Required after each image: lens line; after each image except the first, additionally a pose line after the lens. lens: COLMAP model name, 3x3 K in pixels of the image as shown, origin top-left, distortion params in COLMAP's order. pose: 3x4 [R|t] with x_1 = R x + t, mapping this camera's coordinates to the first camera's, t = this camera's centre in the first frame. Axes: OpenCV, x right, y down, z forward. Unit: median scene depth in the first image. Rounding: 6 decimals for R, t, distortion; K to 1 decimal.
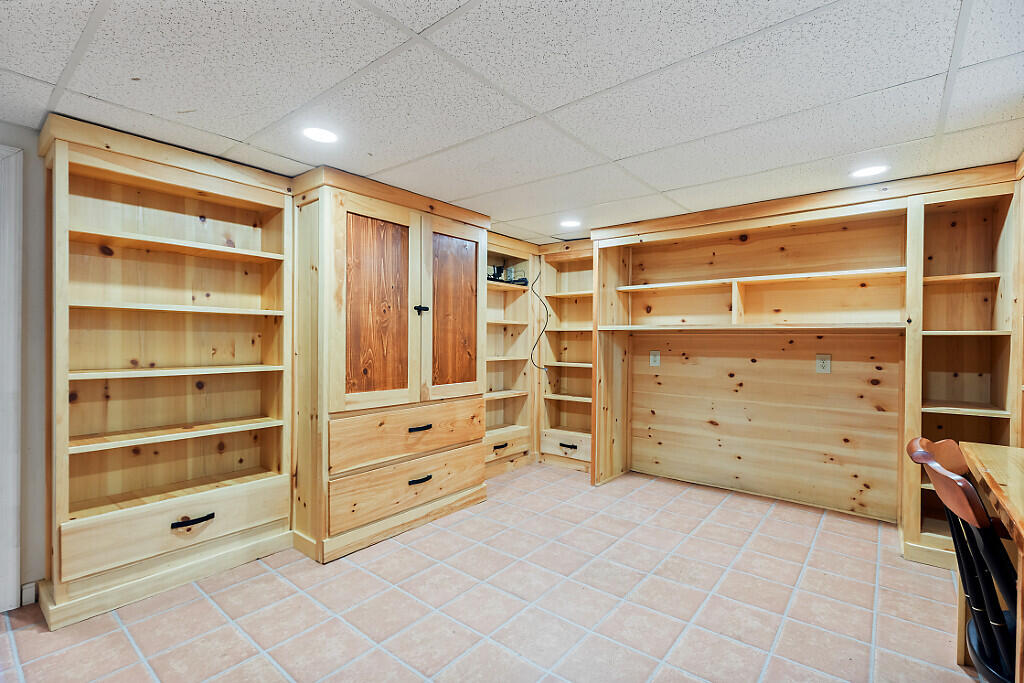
lens RADIAL K [[466.7, 0, 505.1], [0, 466.7, 342.0], [0, 0, 1]] dist [0.002382, -0.000232]
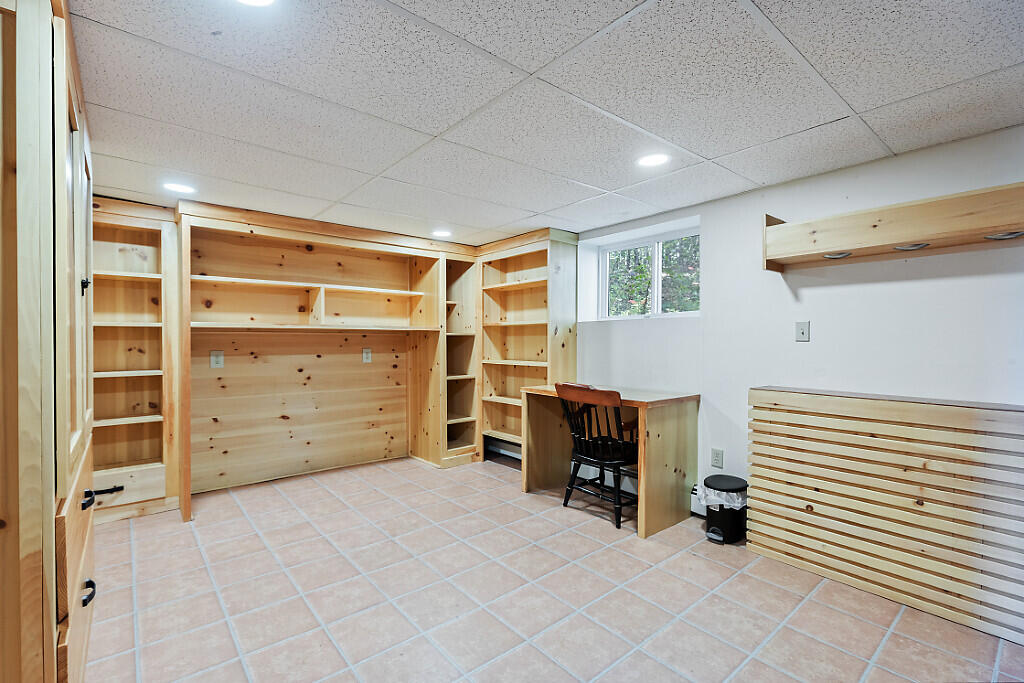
lens RADIAL K [[466.7, 0, 503.6], [0, 466.7, 344.9], [0, 0, 1]] dist [0.002382, -0.000232]
pose [[0.187753, -0.019583, 0.982021, -0.526143], [0.006678, 0.999804, 0.018661, -0.006602], [-0.982194, 0.003055, 0.187847, 0.337475]]
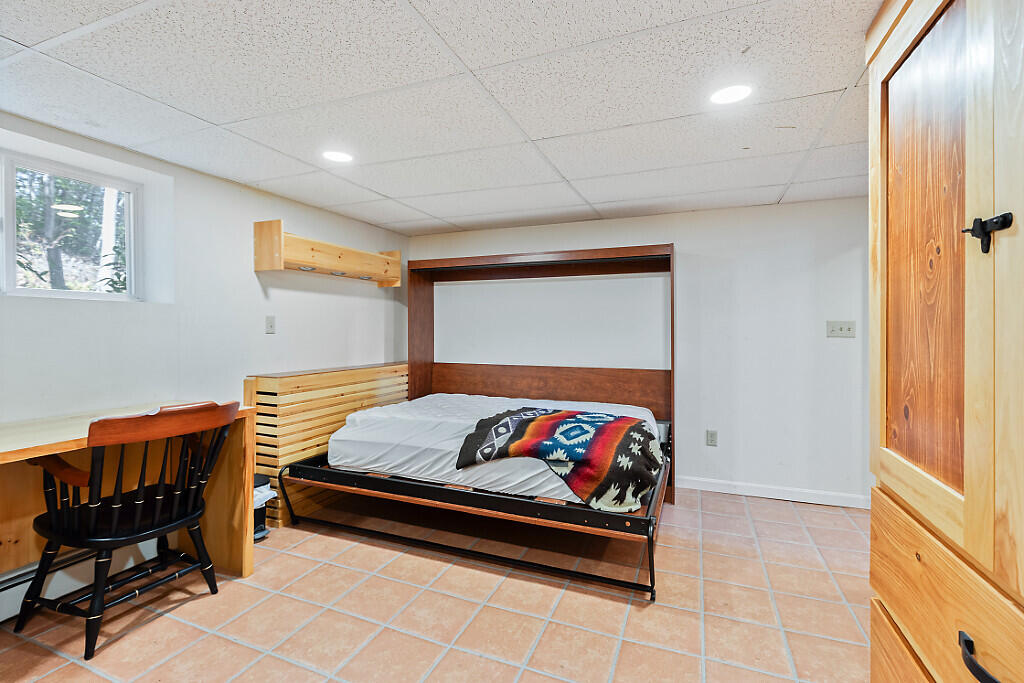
lens RADIAL K [[466.7, 0, 509.6], [0, 466.7, 335.0], [0, 0, 1]] dist [0.002382, -0.000232]
pose [[-0.953195, -0.003977, -0.302330, 0.137775], [-0.006313, 0.999957, 0.006751, -0.001521], [0.302290, 0.008344, -0.953180, 0.970753]]
